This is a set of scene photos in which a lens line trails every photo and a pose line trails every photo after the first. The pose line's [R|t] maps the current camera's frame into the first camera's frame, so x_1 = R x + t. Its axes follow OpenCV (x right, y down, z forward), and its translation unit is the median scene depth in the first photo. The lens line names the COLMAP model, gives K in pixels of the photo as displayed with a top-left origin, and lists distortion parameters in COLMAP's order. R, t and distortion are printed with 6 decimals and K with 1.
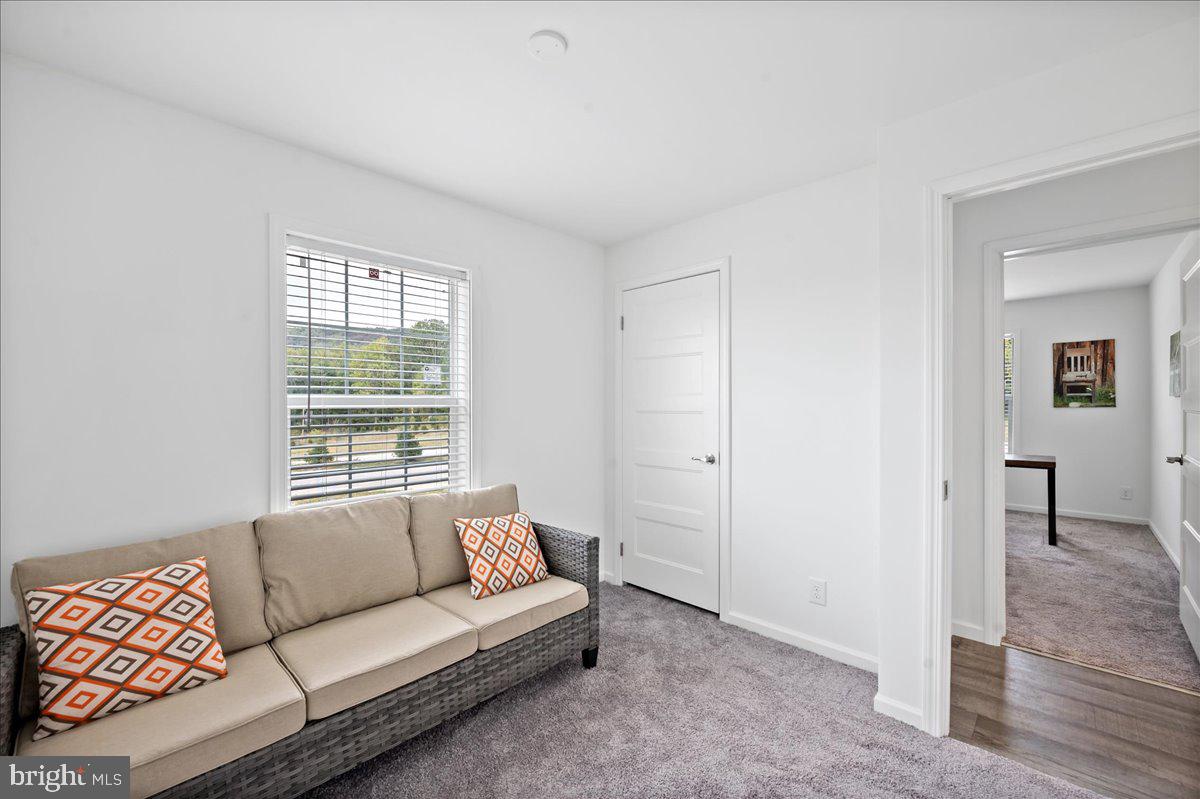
lens RADIAL K [[485.4, 0, 597.4], [0, 485.4, 404.9], [0, 0, 1]] dist [0.003570, -0.000515]
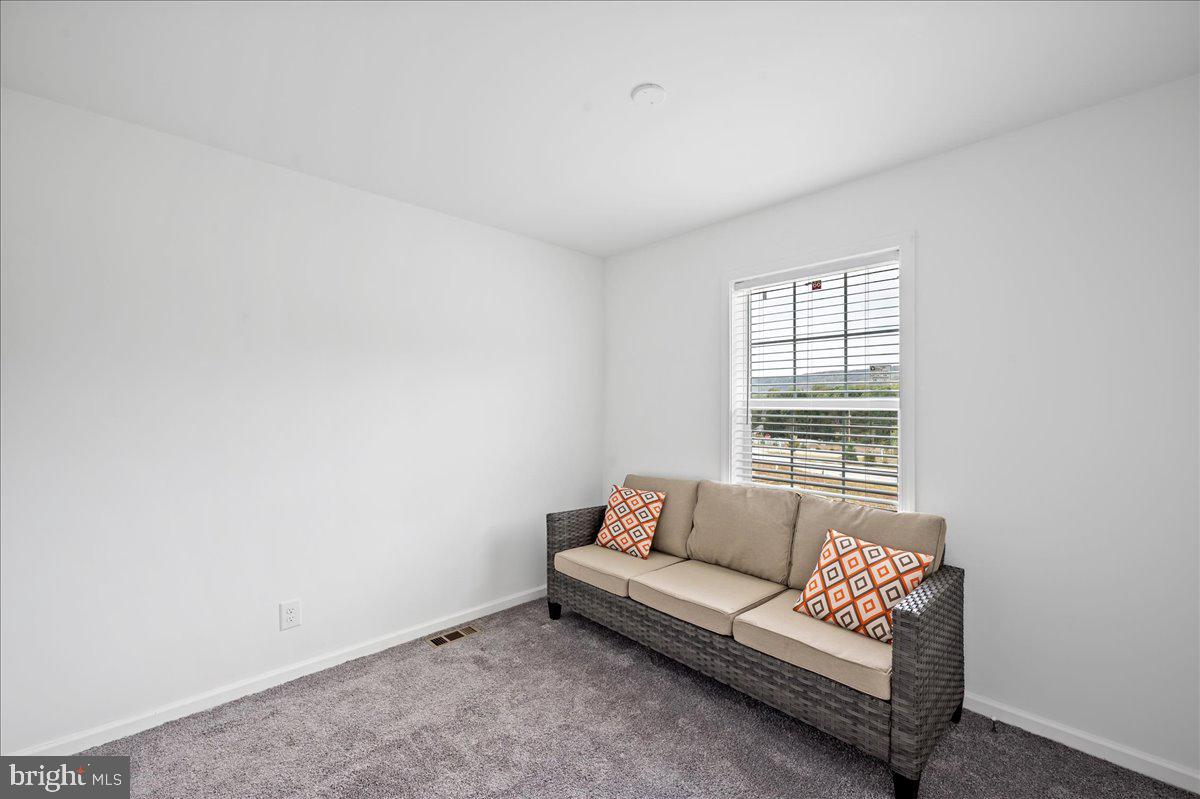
lens RADIAL K [[485.4, 0, 606.4], [0, 485.4, 396.4], [0, 0, 1]] dist [0.003570, -0.000515]
pose [[-0.025450, -0.010665, -0.999619, 0.719948], [-0.010006, 0.999896, -0.010413, -0.009507], [0.999626, 0.009737, -0.025554, 0.641824]]
